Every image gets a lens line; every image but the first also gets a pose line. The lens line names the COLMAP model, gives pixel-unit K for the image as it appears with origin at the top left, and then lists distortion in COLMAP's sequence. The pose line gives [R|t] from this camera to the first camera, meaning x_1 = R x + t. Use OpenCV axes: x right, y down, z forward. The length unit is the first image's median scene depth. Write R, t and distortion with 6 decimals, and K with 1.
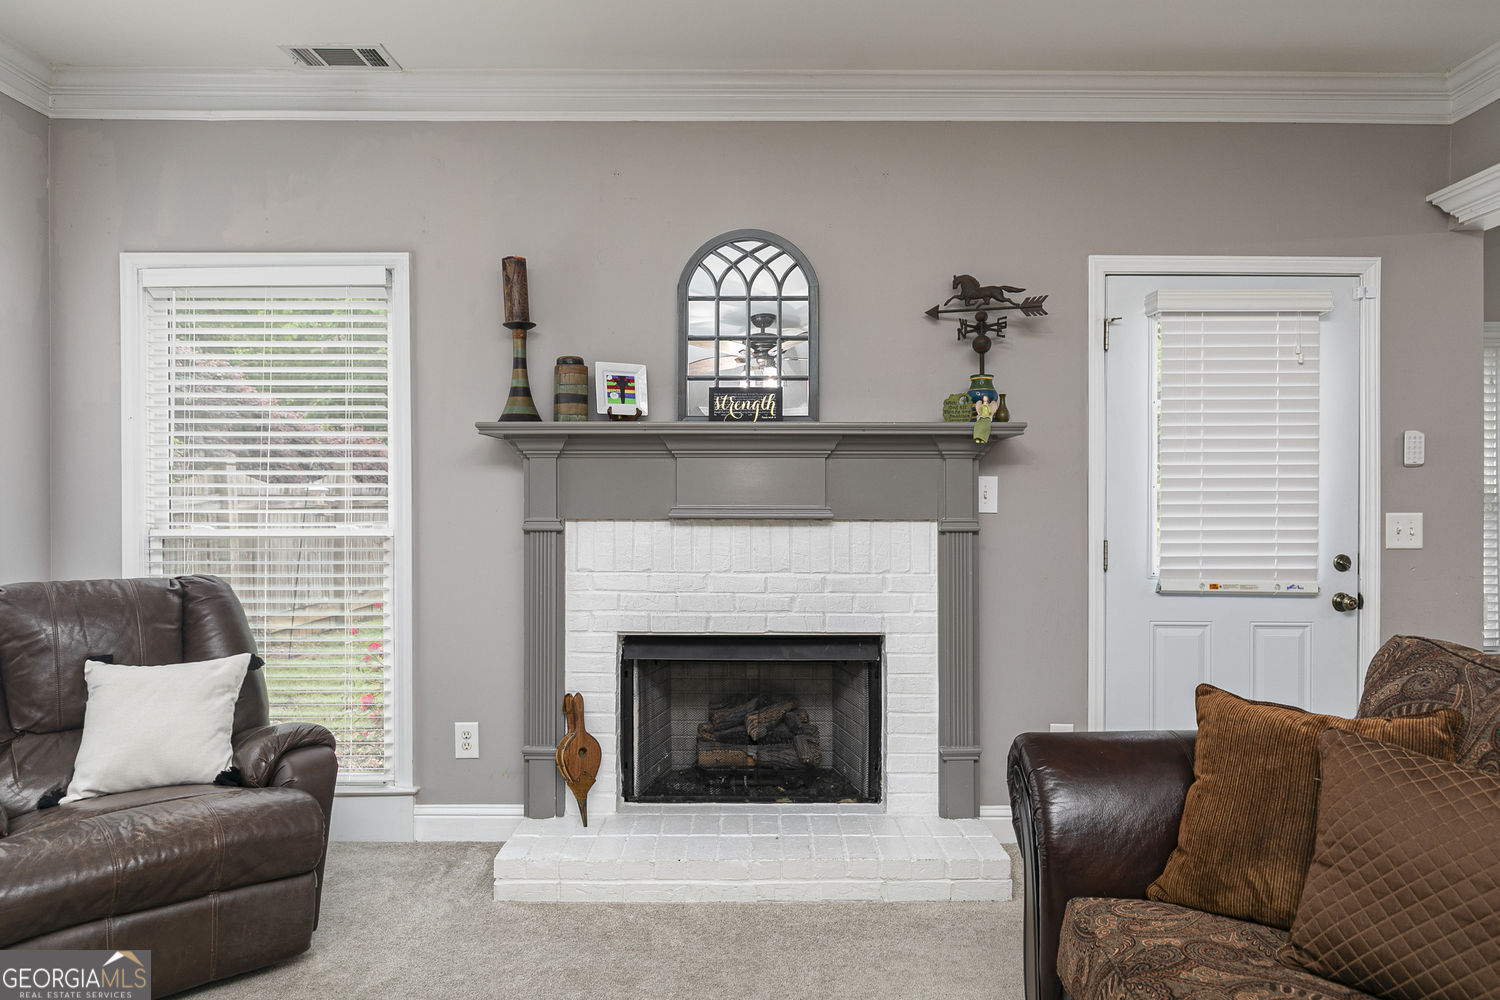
lens RADIAL K [[957.7, 0, 750.0], [0, 957.7, 500.0], [0, 0, 1]] dist [0.001712, -0.000330]
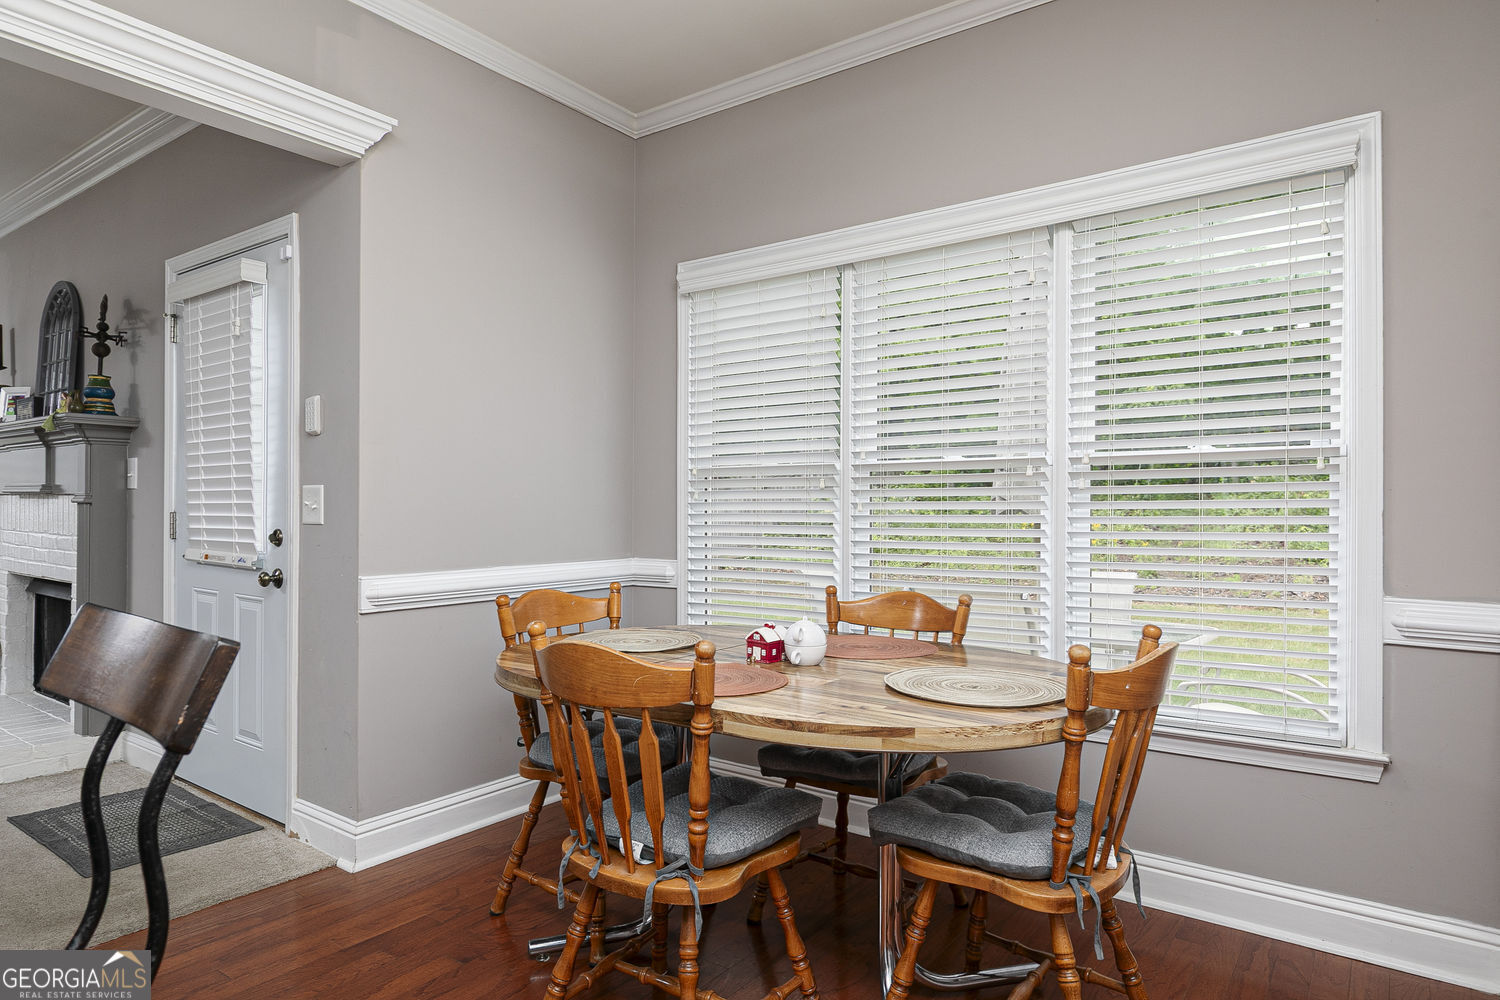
lens RADIAL K [[869.1, 0, 752.1], [0, 869.1, 507.2], [0, 0, 1]] dist [-0.000150, 0.000286]
pose [[0.807210, 0.005248, -0.590242, 1.558711], [-0.004546, 0.999986, 0.002674, 0.030696], [0.590247, 0.000525, 0.807222, 0.591172]]
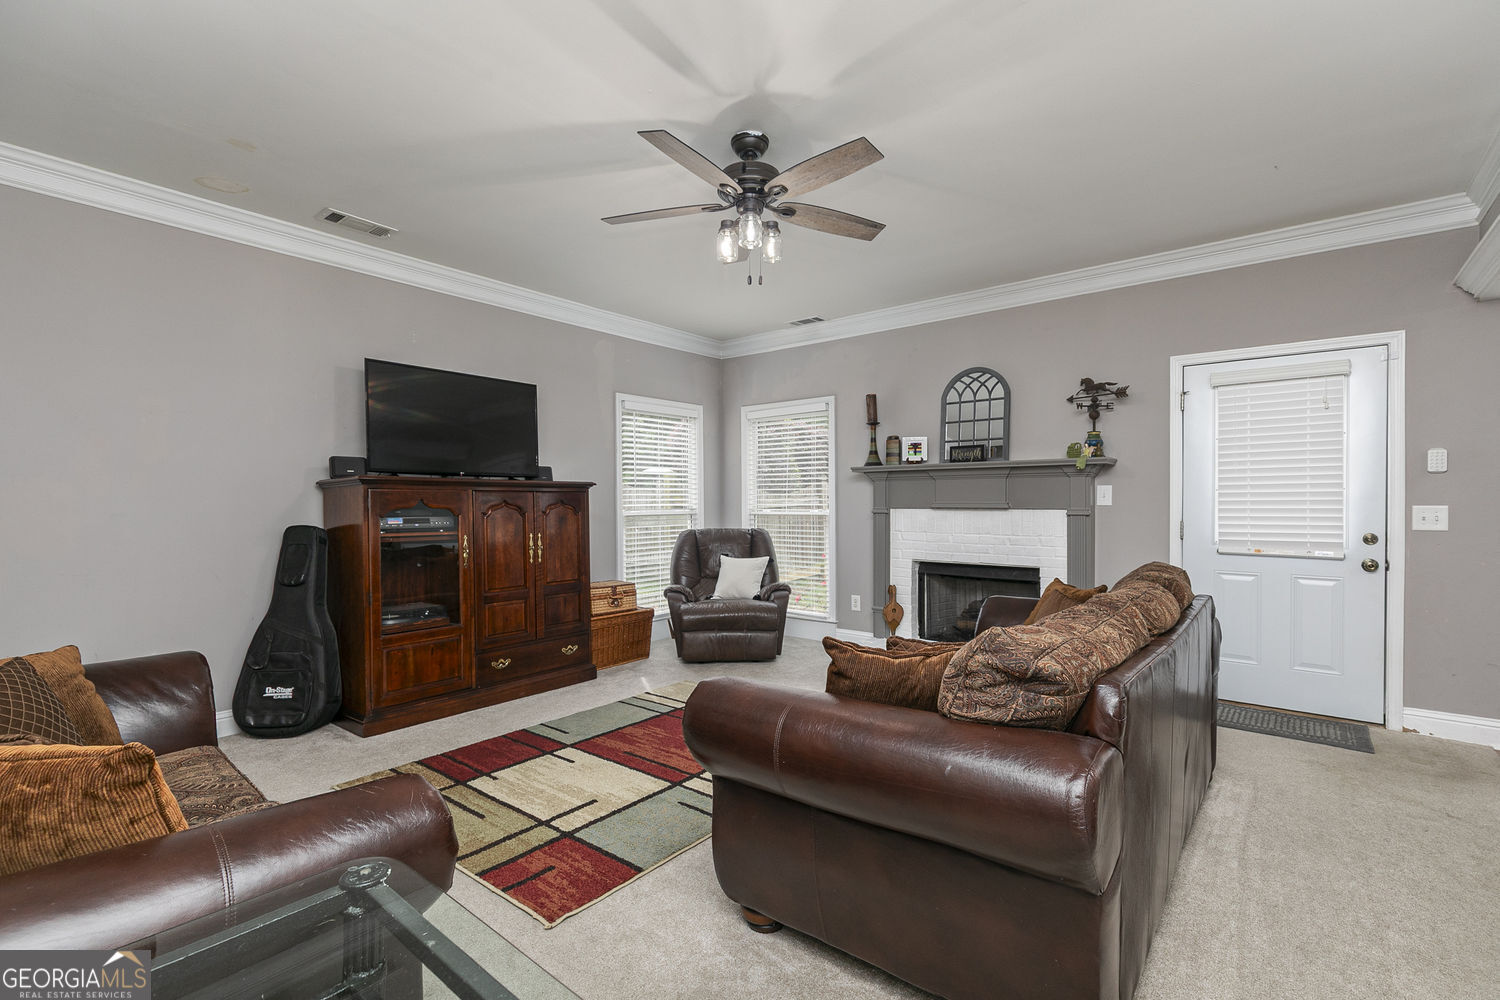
lens RADIAL K [[668.8, 0, 749.0], [0, 668.8, 505.5], [0, 0, 1]] dist [0.003970, -0.002769]
pose [[0.774072, 0.000940, -0.633097, 0.544163], [0.003296, 0.999979, 0.005515, 0.004222], [0.633089, -0.006356, 0.774053, -0.429801]]
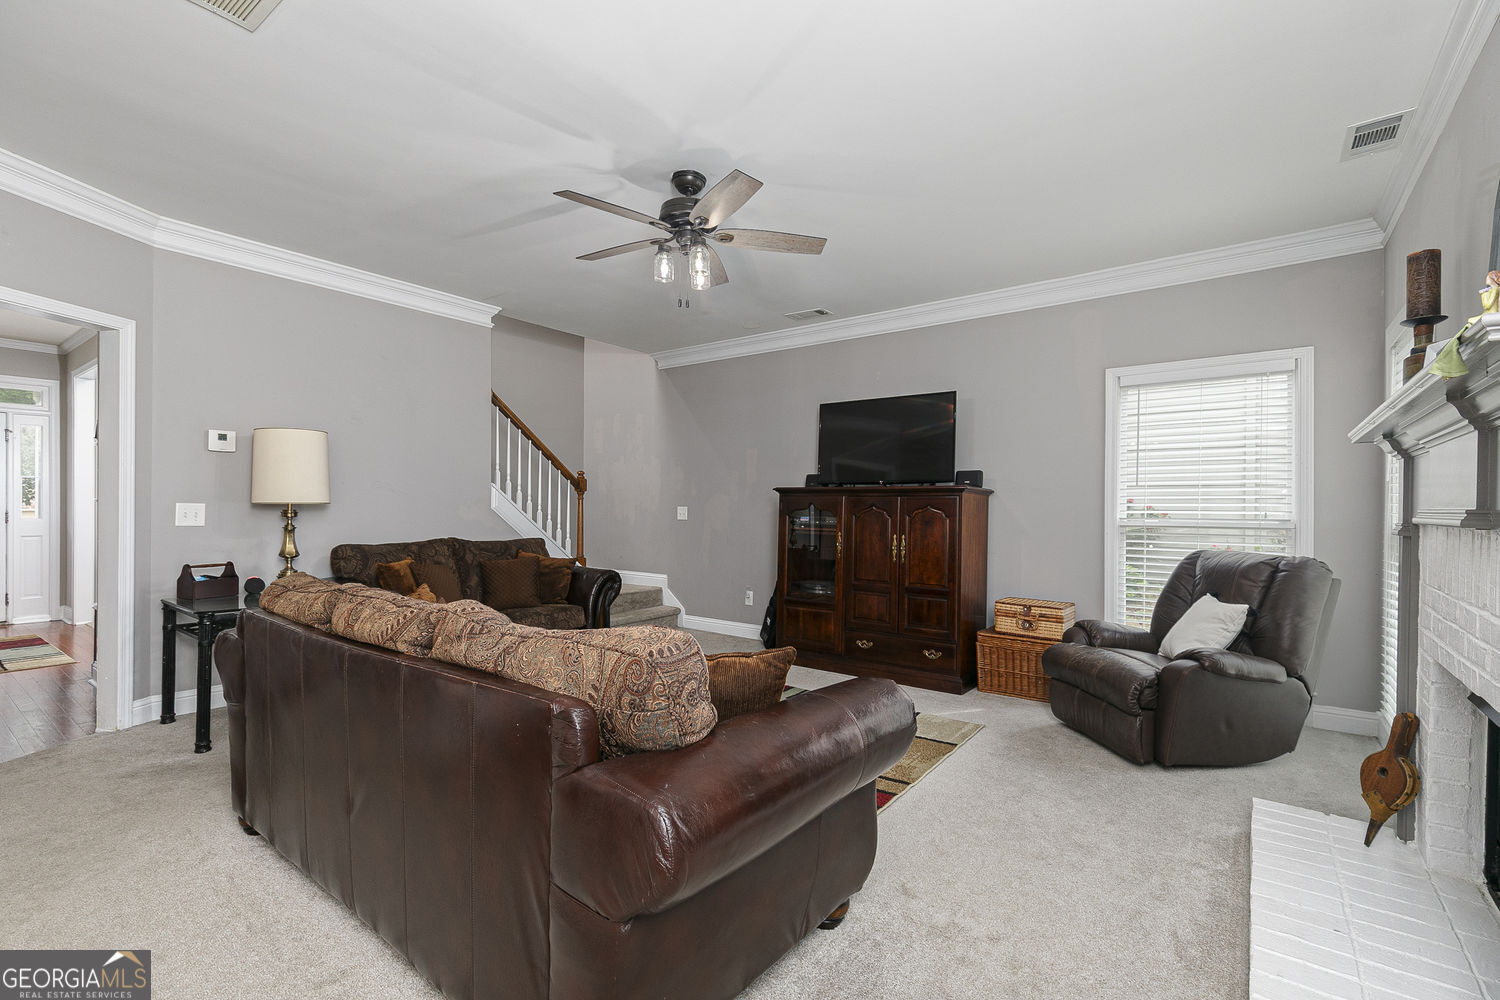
lens RADIAL K [[668.8, 0, 749.0], [0, 668.8, 505.5], [0, 0, 1]] dist [0.003970, -0.002769]
pose [[-0.613118, -0.007846, -0.789952, 0.695409], [-0.007584, 0.999963, -0.004045, 0.010382], [0.789955, 0.003511, -0.613155, 0.879864]]
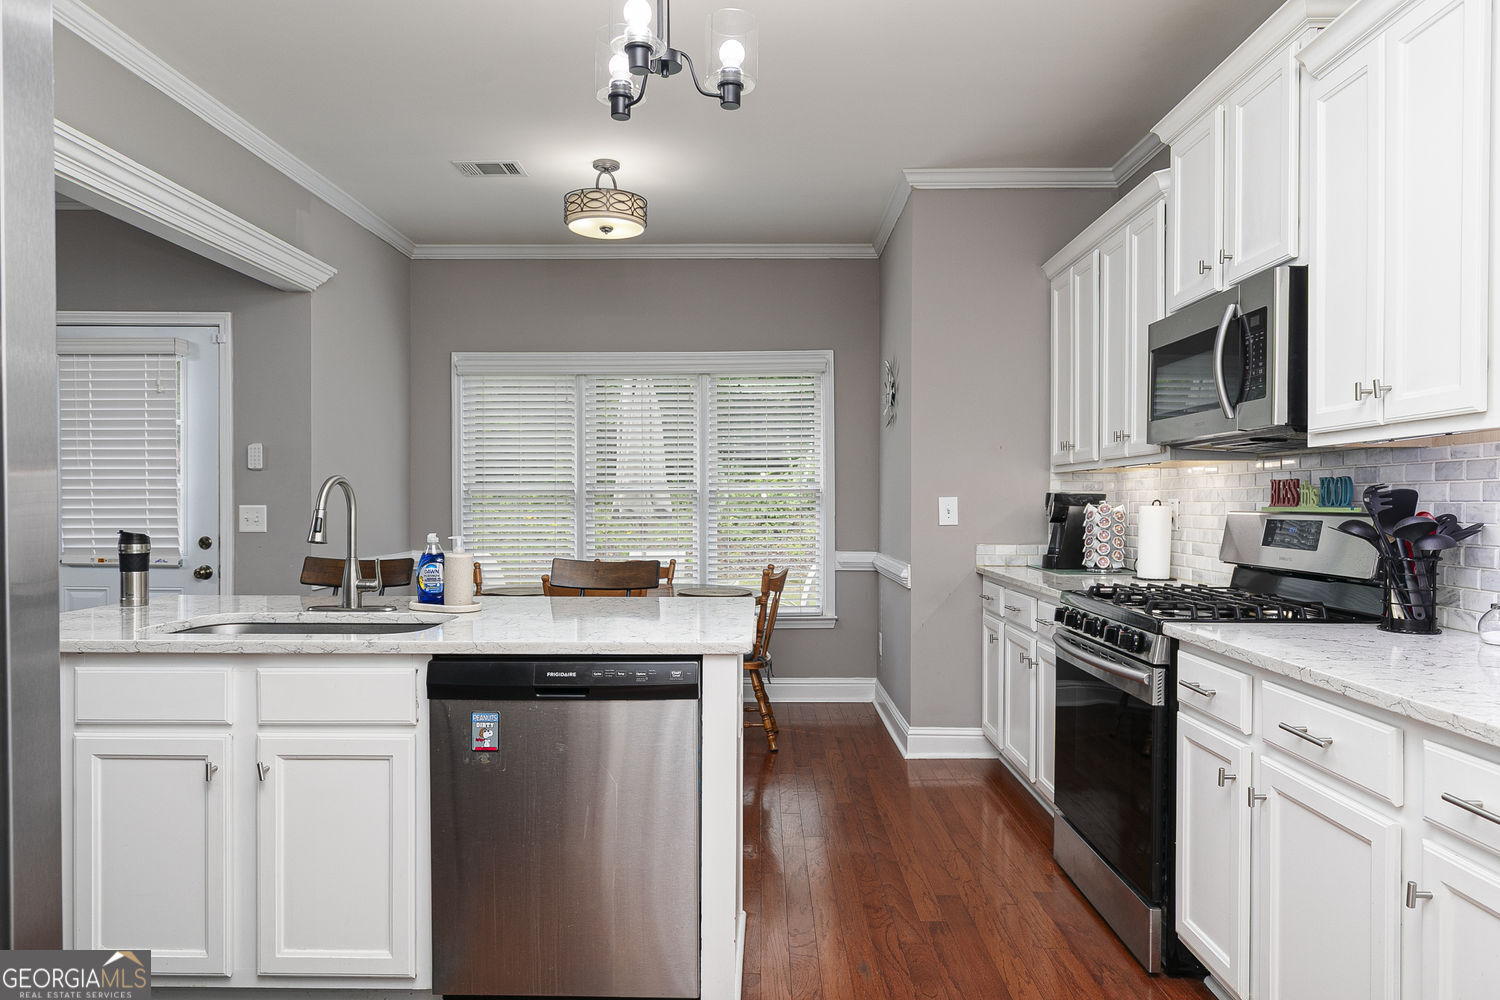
lens RADIAL K [[915.9, 0, 750.0], [0, 915.9, 500.0], [0, 0, 1]] dist [0.004303, -0.000187]
pose [[0.999843, 0.003193, -0.017455, 1.432178], [-0.003132, 0.999989, 0.003527, -0.000981], [0.017466, -0.003472, 0.999841, -0.262581]]
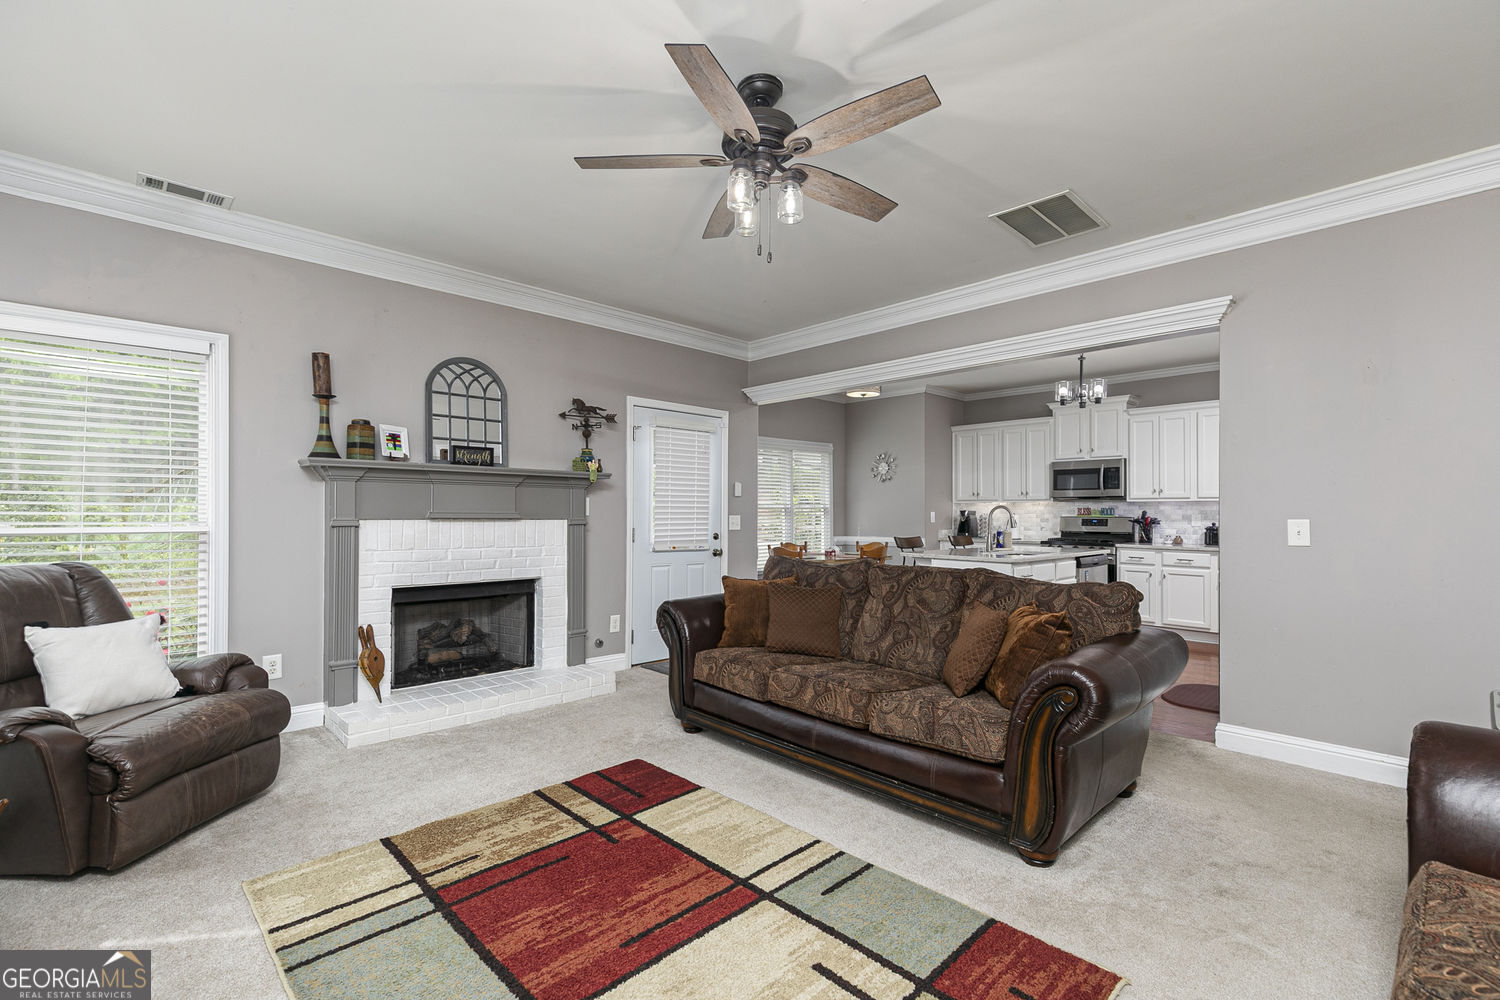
lens RADIAL K [[668.8, 0, 749.0], [0, 668.8, 505.5], [0, 0, 1]] dist [0.003970, -0.002769]
pose [[0.723230, 0.011511, 0.690511, -0.493858], [-0.007181, 0.999932, -0.009147, 0.002405], [-0.690570, 0.001656, 0.723264, -0.278507]]
